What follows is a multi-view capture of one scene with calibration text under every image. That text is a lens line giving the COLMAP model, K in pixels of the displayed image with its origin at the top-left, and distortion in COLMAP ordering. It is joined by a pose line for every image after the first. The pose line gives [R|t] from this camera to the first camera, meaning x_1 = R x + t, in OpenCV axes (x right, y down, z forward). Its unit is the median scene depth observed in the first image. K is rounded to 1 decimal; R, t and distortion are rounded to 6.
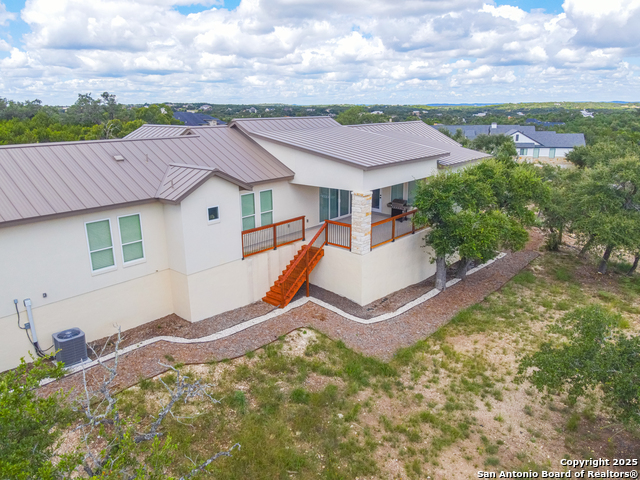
lens RADIAL K [[464.5, 0, 314.7], [0, 464.5, 240.0], [0, 0, 1]] dist [0.025043, -0.005352]
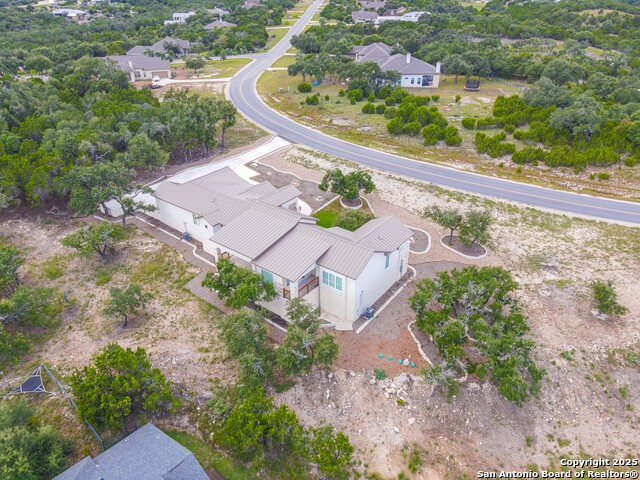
lens RADIAL K [[464.5, 0, 313.7], [0, 464.5, 241.4], [0, 0, 1]] dist [0.025043, -0.005352]
pose [[0.051912, 0.500428, -0.864220, 2.705314], [-0.263977, 0.841482, 0.471406, -1.703726], [0.963131, 0.203663, 0.175785, 1.136538]]
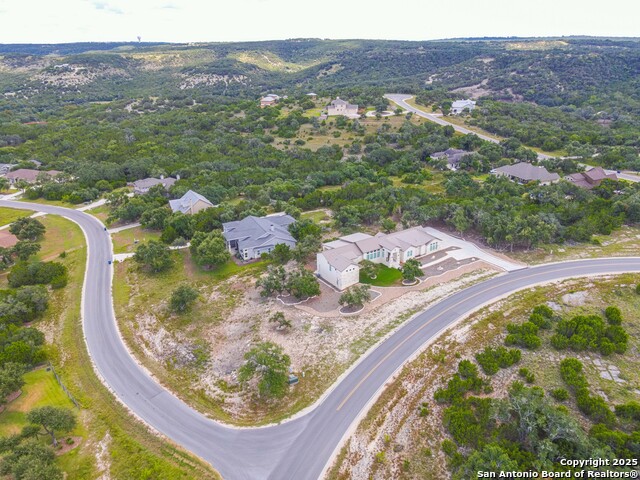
lens RADIAL K [[464.5, 0, 318.2], [0, 464.5, 238.0], [0, 0, 1]] dist [0.025043, -0.005352]
pose [[-0.957908, -0.097250, 0.270102, -1.279623], [0.094866, 0.780783, 0.617558, -4.744777], [-0.270949, 0.617187, -0.738692, 6.735674]]
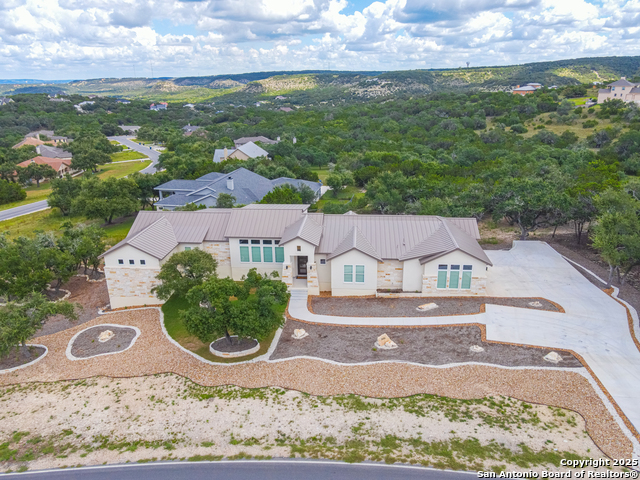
lens RADIAL K [[464.5, 0, 316.9], [0, 464.5, 241.5], [0, 0, 1]] dist [0.025043, -0.005352]
pose [[-0.584431, -0.257088, 0.769640, -2.340947], [0.242309, 0.849915, 0.467901, -1.379450], [-0.774420, 0.459947, -0.434422, 2.421907]]
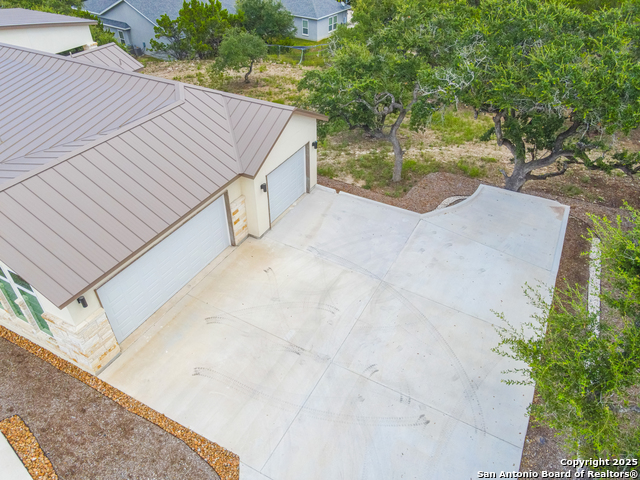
lens RADIAL K [[464.5, 0, 314.0], [0, 464.5, 239.3], [0, 0, 1]] dist [0.025043, -0.005352]
pose [[-0.211354, -0.590575, 0.778814, -1.645773], [0.276118, 0.728281, 0.627189, -0.405128], [-0.937597, 0.347603, 0.009143, 0.579136]]
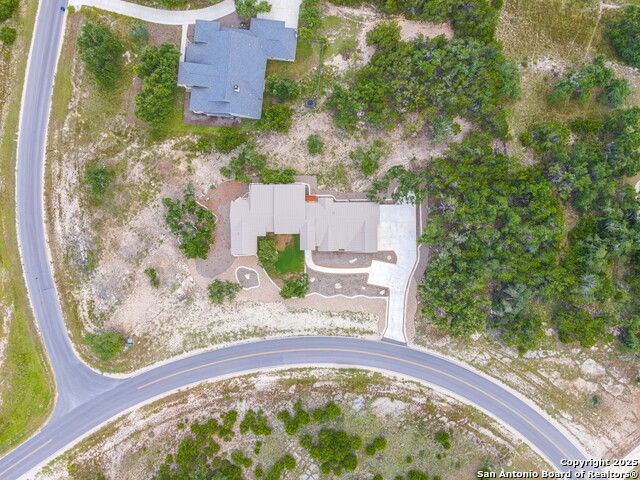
lens RADIAL K [[464.5, 0, 319.0], [0, 464.5, 240.2], [0, 0, 1]] dist [0.025043, -0.005352]
pose [[-0.660546, -0.750697, -0.011522, -0.484839], [0.206189, -0.196142, 0.958652, -6.068534], [-0.721918, 0.630858, 0.284346, -0.385589]]
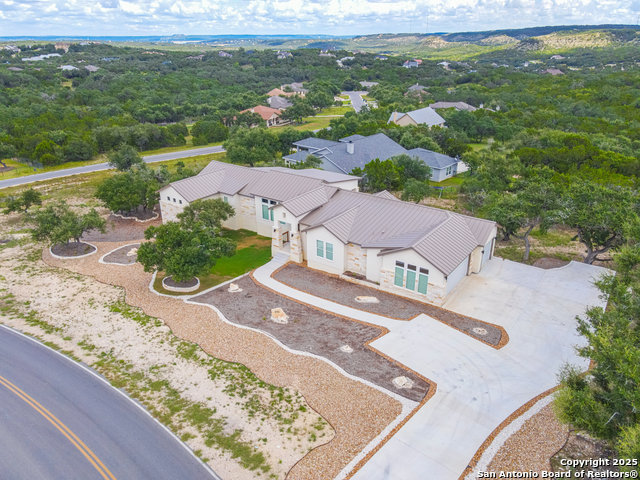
lens RADIAL K [[464.5, 0, 315.5], [0, 464.5, 240.1], [0, 0, 1]] dist [0.025043, -0.005352]
pose [[-0.084012, -0.395161, 0.914762, -2.823962], [0.281566, 0.871183, 0.402194, -1.118744], [-0.955857, 0.291355, 0.038074, 1.301202]]
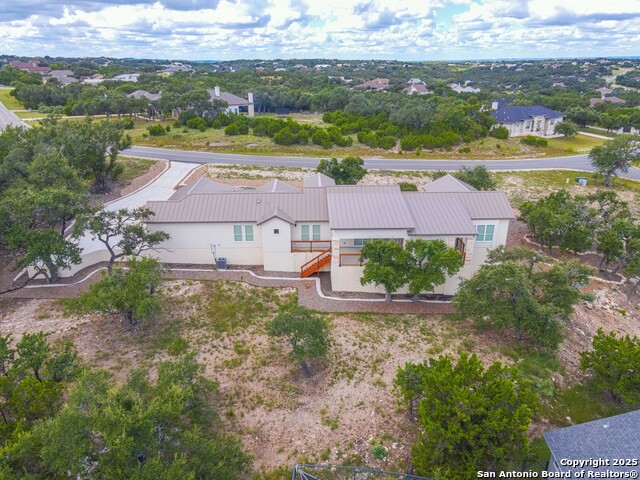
lens RADIAL K [[464.5, 0, 317.6], [0, 464.5, 235.0], [0, 0, 1]] dist [0.025043, -0.005352]
pose [[0.675471, 0.263961, -0.688523, 1.598750], [-0.205388, 0.964131, 0.168127, -0.486008], [0.708205, 0.027849, 0.705457, -0.586003]]
